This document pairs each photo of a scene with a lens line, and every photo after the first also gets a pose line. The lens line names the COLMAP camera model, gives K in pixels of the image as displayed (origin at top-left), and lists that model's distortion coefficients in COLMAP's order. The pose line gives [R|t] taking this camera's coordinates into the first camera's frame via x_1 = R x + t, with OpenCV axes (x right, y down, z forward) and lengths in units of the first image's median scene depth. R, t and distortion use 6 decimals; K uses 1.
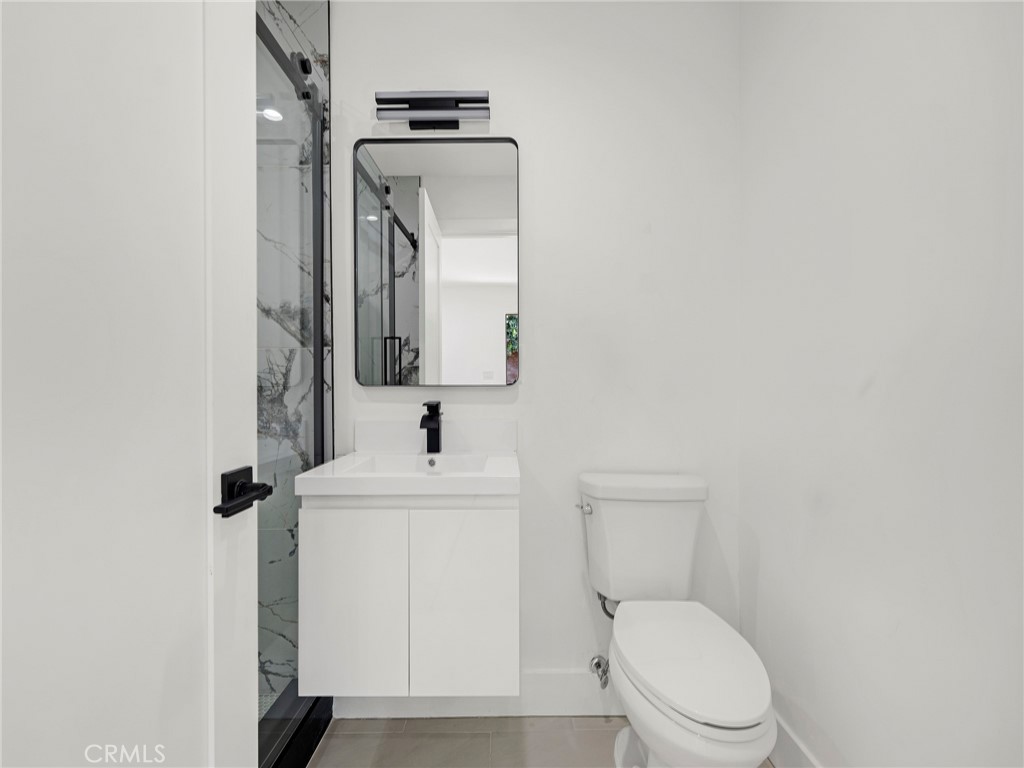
lens RADIAL K [[425.6, 0, 511.4], [0, 425.6, 388.4], [0, 0, 1]] dist [0.000164, 0.000208]
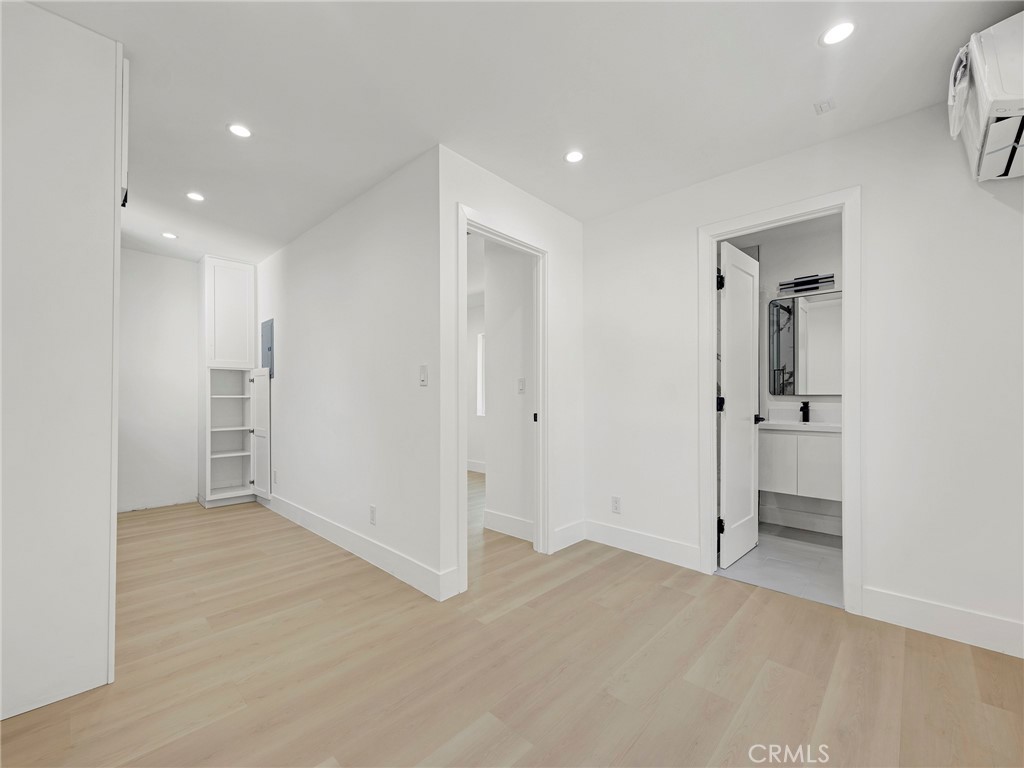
lens RADIAL K [[425.6, 0, 508.0], [0, 425.6, 391.3], [0, 0, 1]] dist [0.000164, 0.000208]
pose [[0.716921, 0.003397, -0.697146, 0.308255], [-0.003824, 0.999992, 0.000941, -0.025296], [0.697144, 0.001991, 0.716928, -2.020247]]
